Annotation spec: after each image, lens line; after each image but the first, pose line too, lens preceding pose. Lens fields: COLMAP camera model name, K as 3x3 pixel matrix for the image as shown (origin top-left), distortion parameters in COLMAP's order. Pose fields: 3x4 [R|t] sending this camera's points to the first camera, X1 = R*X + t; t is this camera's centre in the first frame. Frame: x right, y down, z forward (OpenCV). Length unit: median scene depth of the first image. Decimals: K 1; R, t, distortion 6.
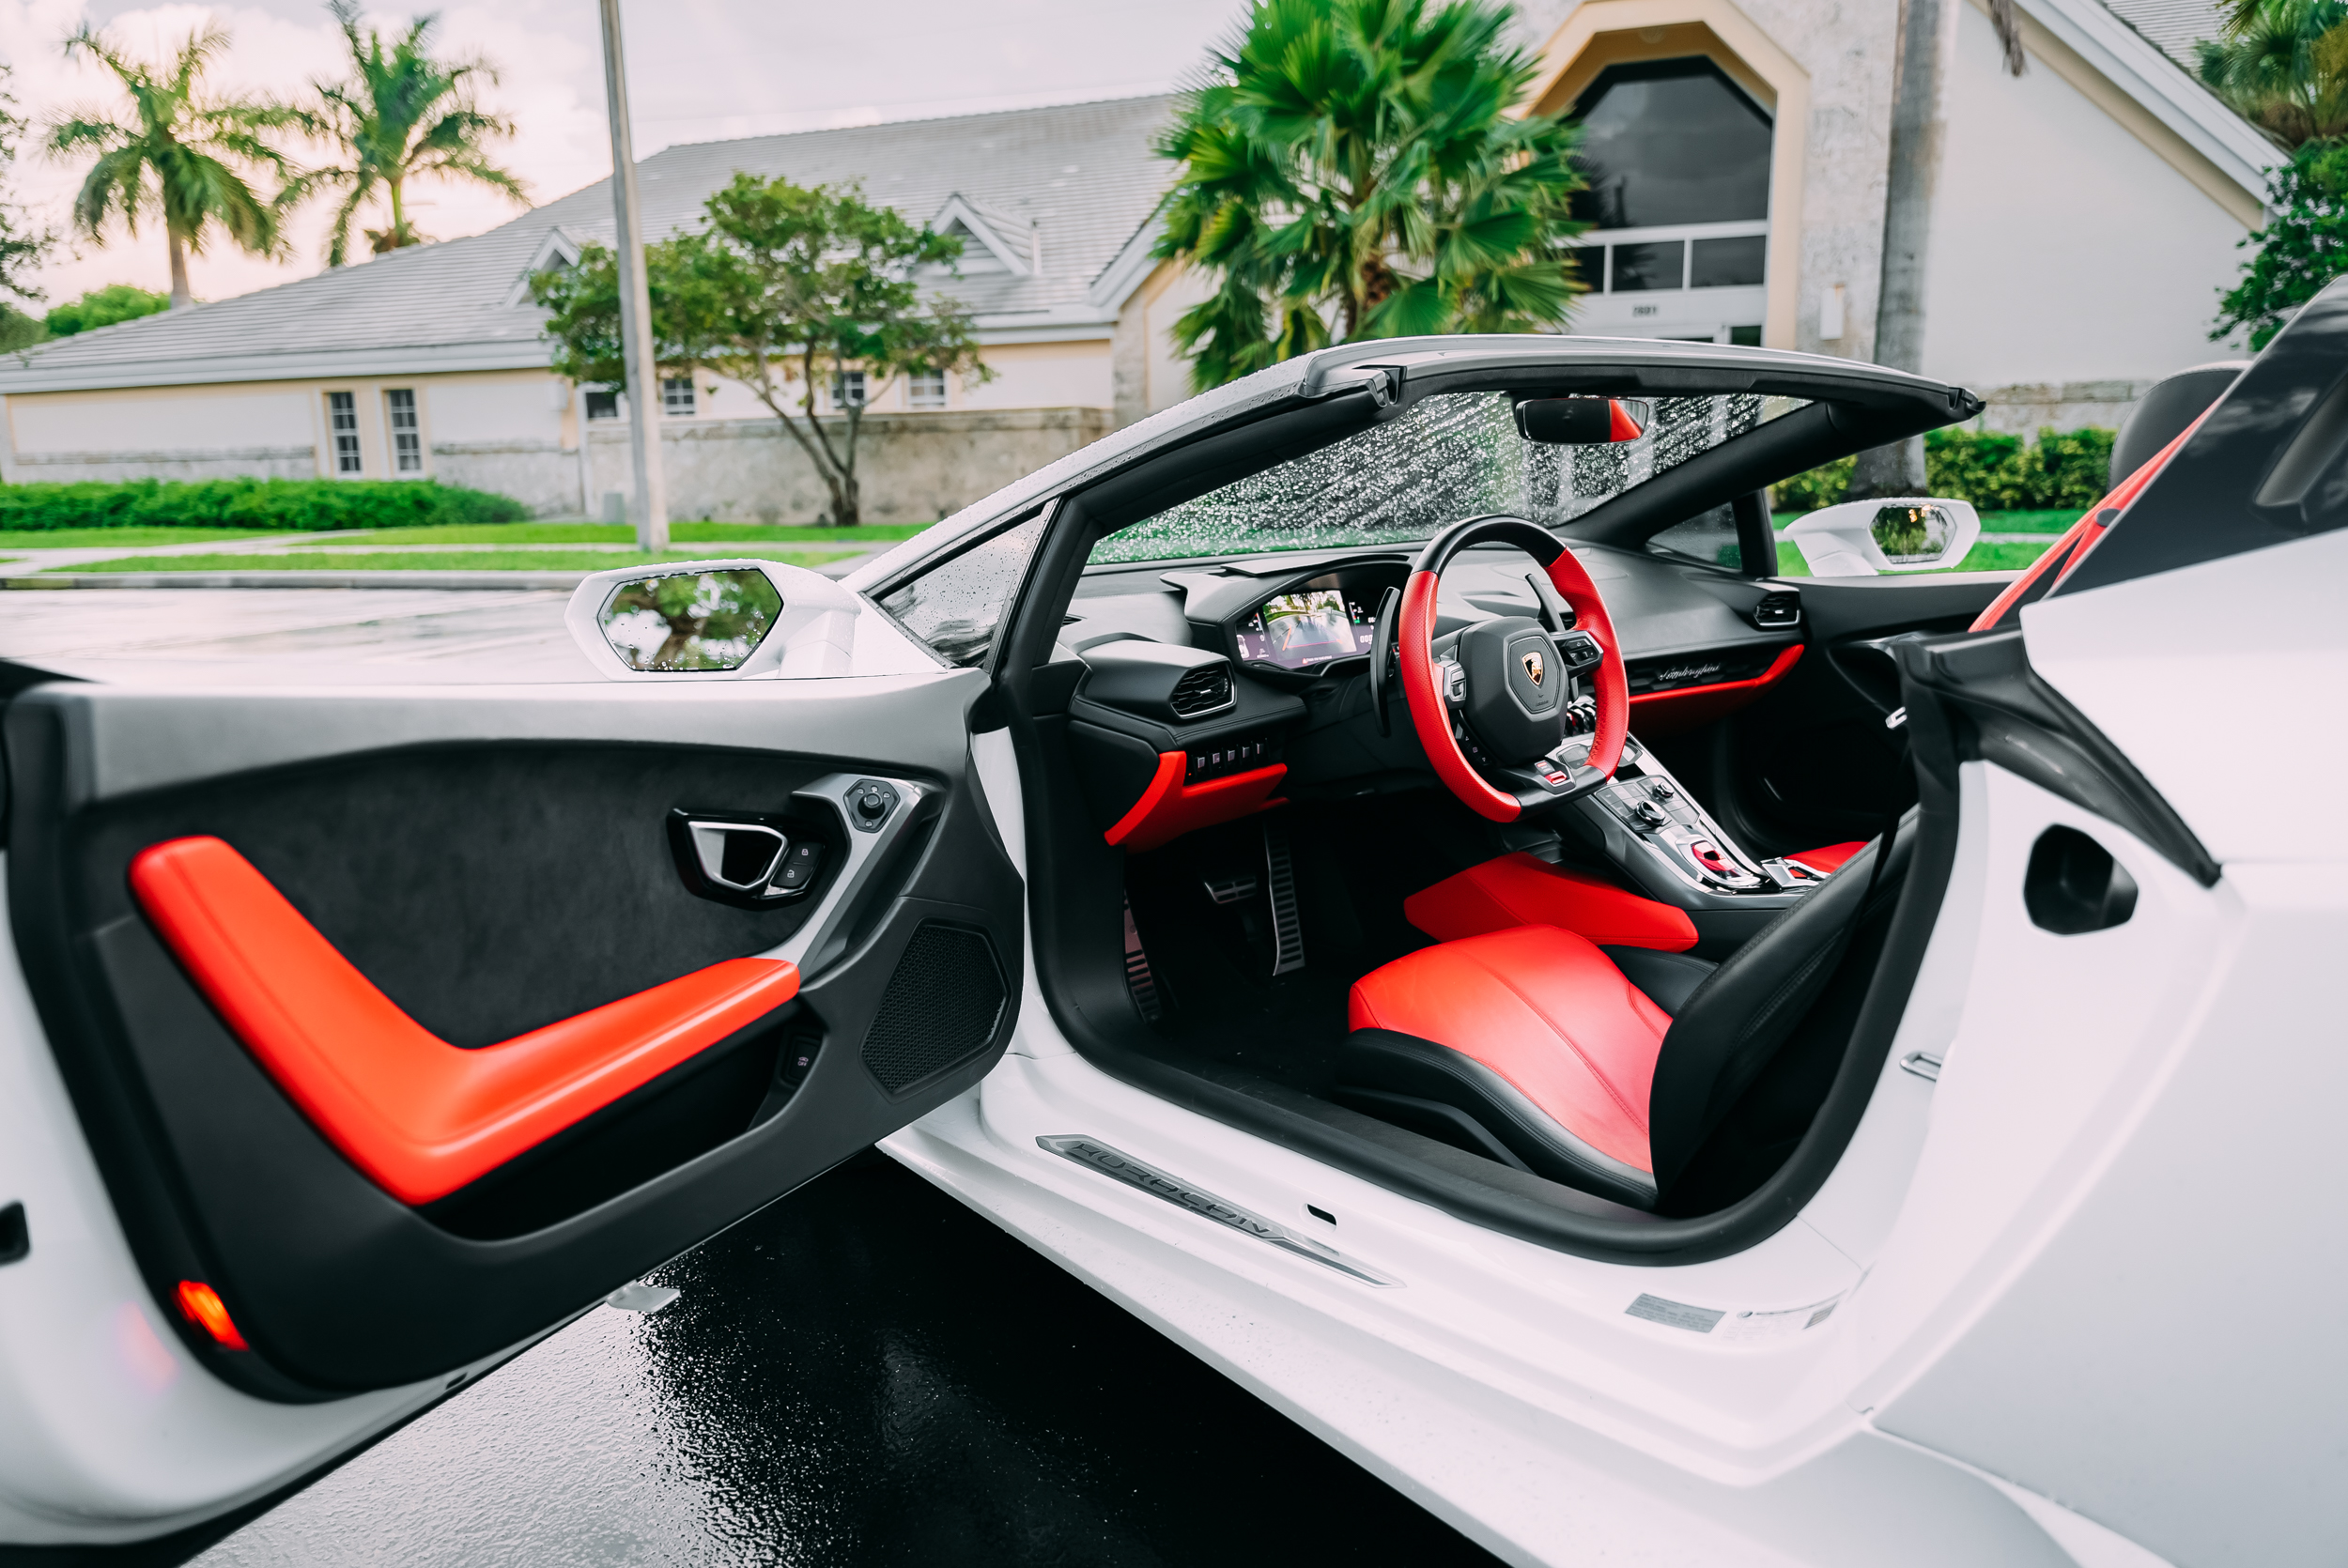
lens RADIAL K [[1577.2, 0, 1174.0], [0, 1577.2, 784.0], [0, 0, 1]] dist [-0.002916, 0.002465]
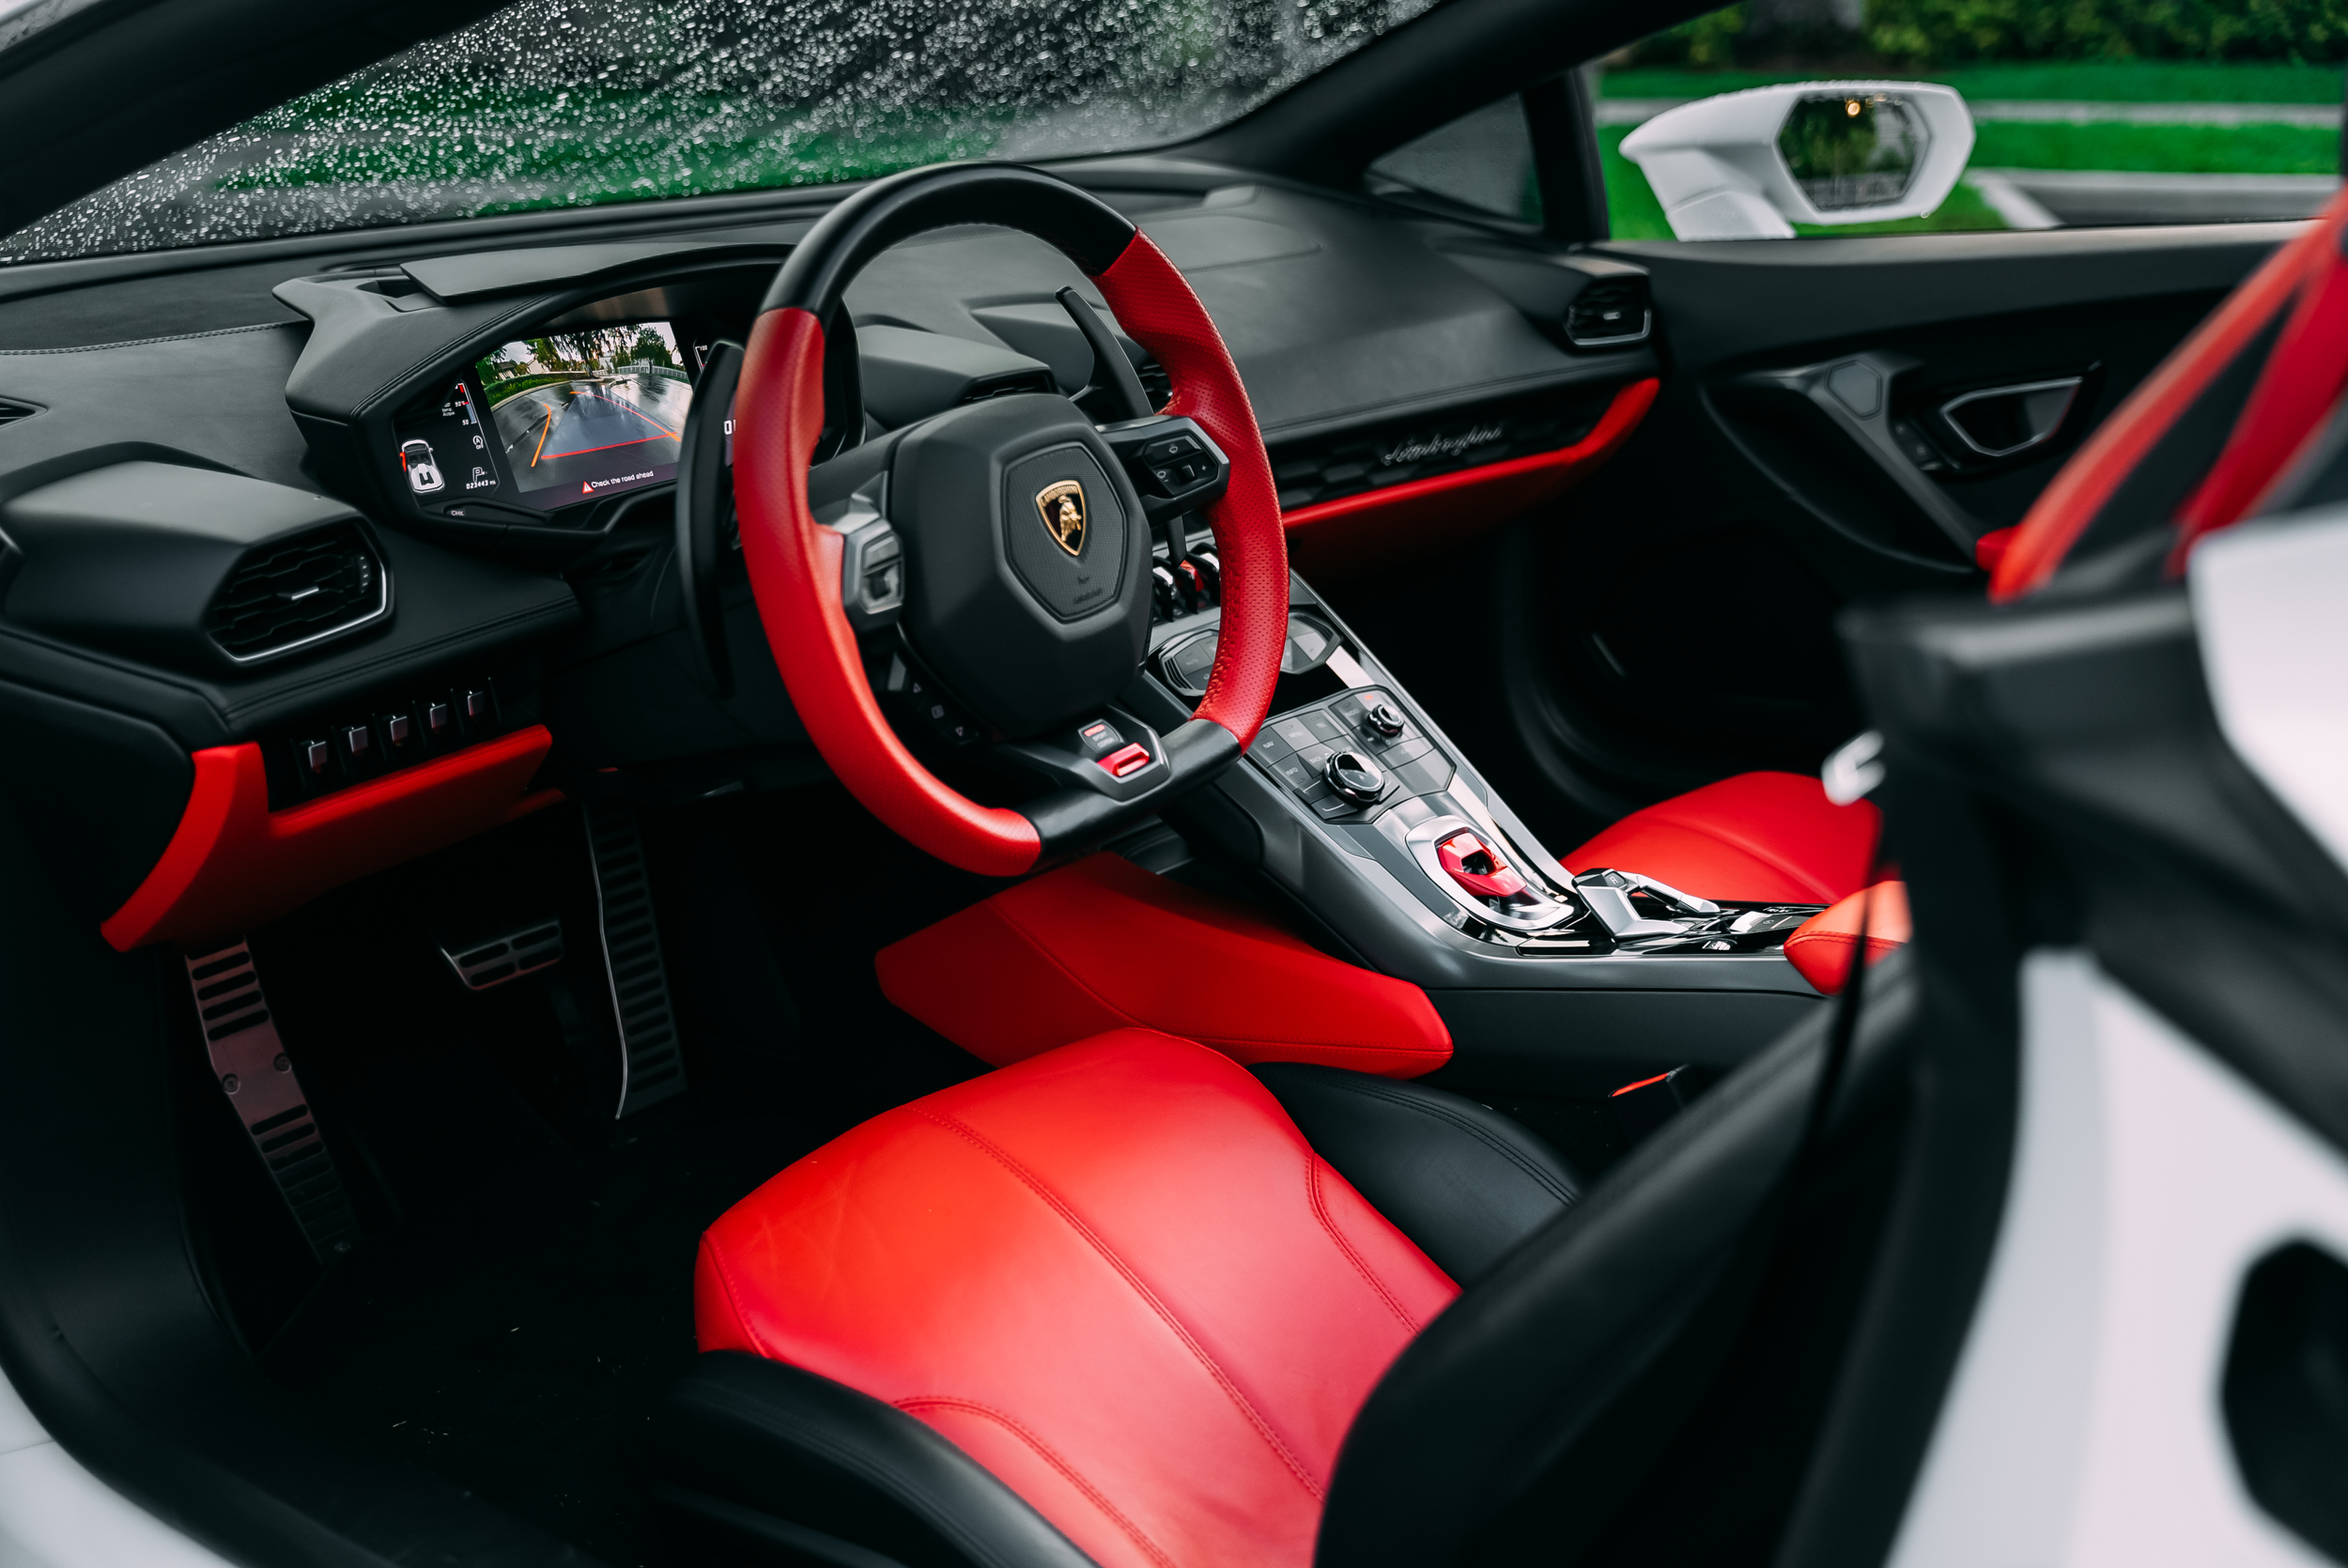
lens RADIAL K [[2646.8, 0, 1174.0], [0, 2646.8, 784.0], [0, 0, 1]] dist [0.016455, 0.007429]
pose [[0.981154, -0.053754, 0.185603, 0.075501], [0.036111, 0.994613, 0.097163, -0.045435], [-0.189826, -0.088629, 0.977809, 0.170702]]
